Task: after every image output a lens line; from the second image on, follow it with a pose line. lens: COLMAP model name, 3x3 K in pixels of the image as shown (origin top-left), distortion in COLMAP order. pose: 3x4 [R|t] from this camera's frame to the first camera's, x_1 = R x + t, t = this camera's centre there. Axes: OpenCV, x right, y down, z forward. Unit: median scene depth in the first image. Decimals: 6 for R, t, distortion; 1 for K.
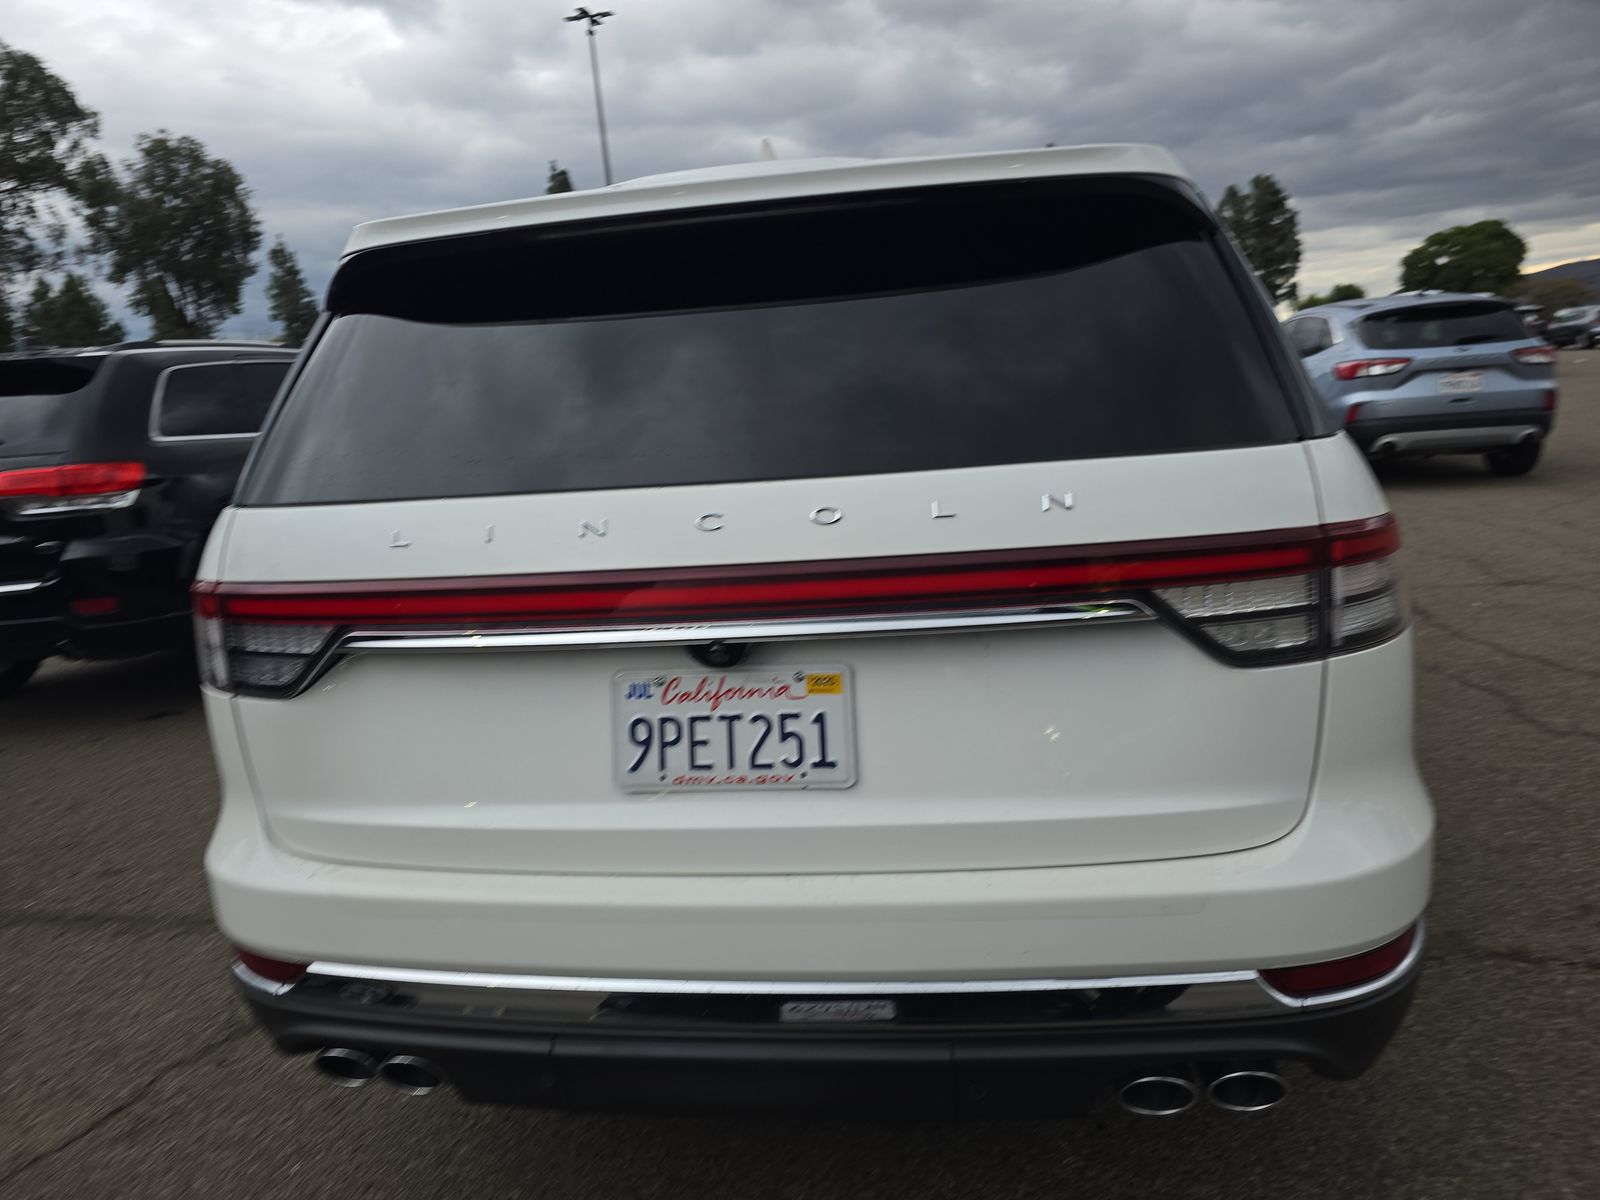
lens RADIAL K [[1105.1, 0, 802.5], [0, 1105.1, 532.6], [0, 0, 1]] dist [0.068966, -0.067031]
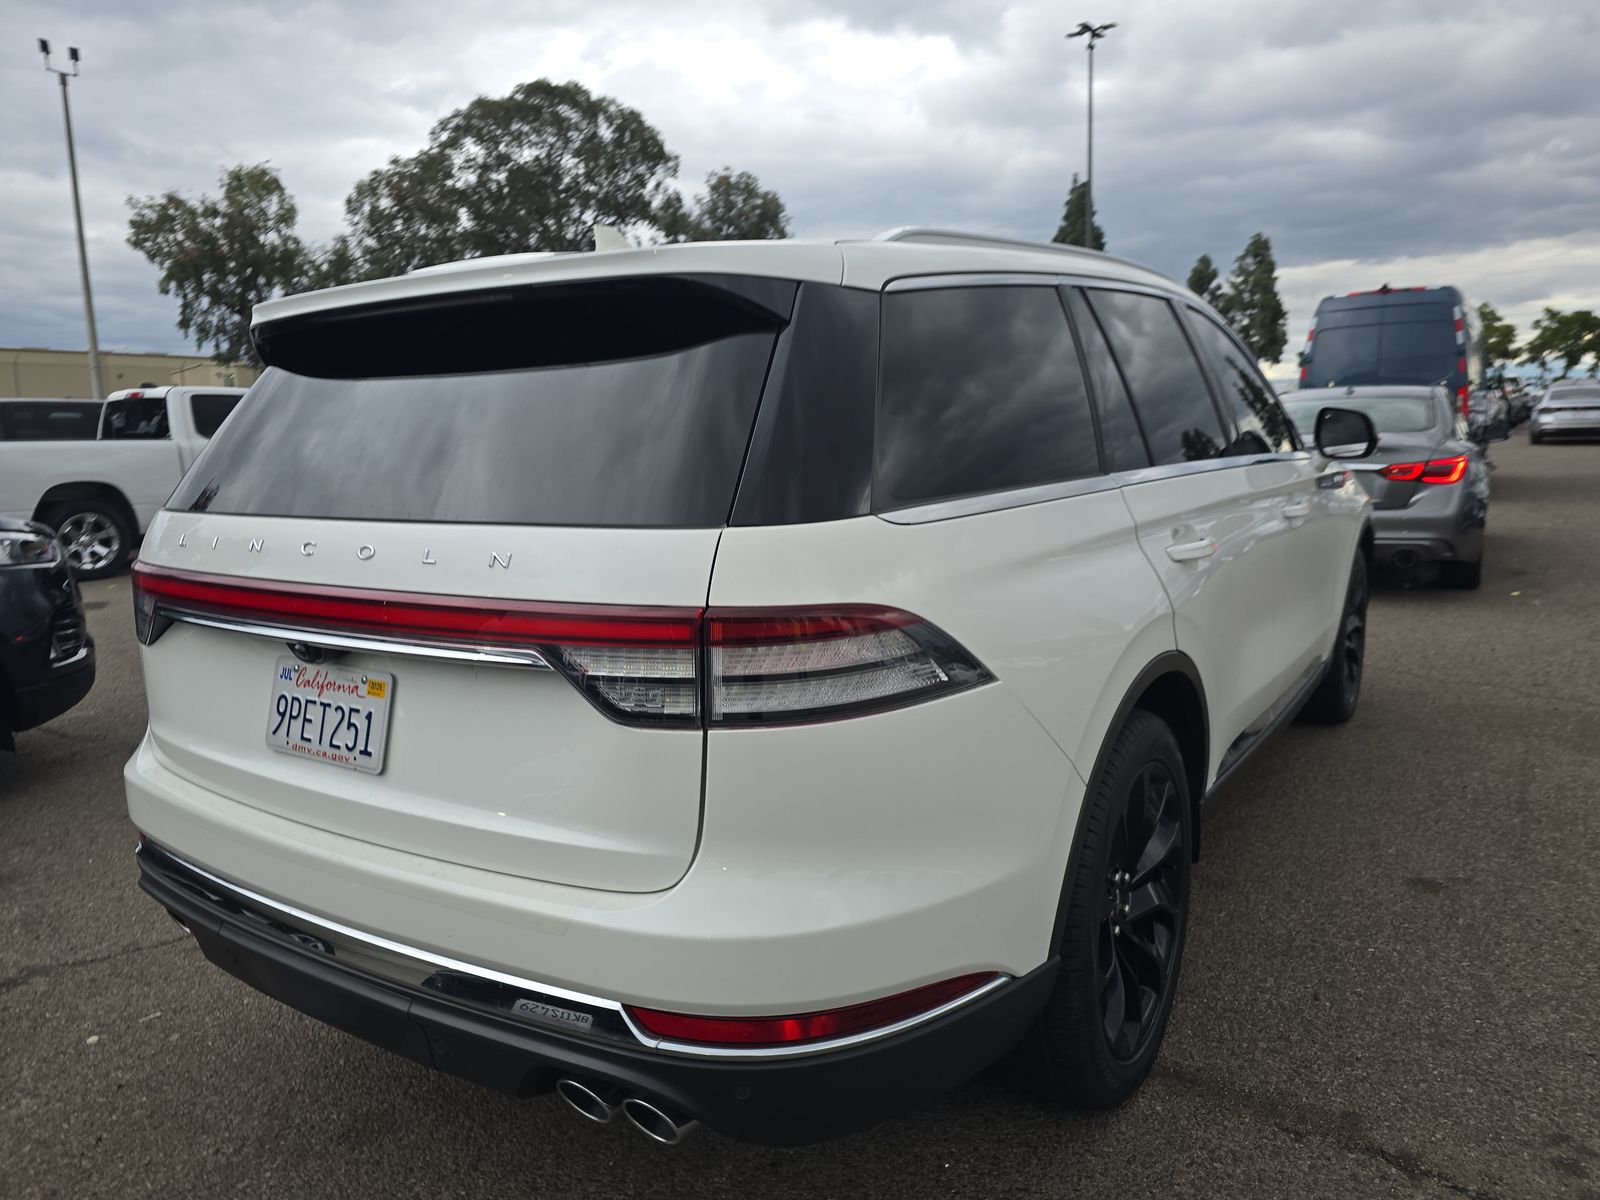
lens RADIAL K [[1105.1, 0, 802.5], [0, 1105.1, 532.6], [0, 0, 1]] dist [0.068966, -0.067031]
pose [[0.900026, 0.089260, -0.426597, 0.944568], [-0.093242, 0.995576, 0.011591, -0.093705], [0.425744, 0.029344, 0.904368, 0.068535]]
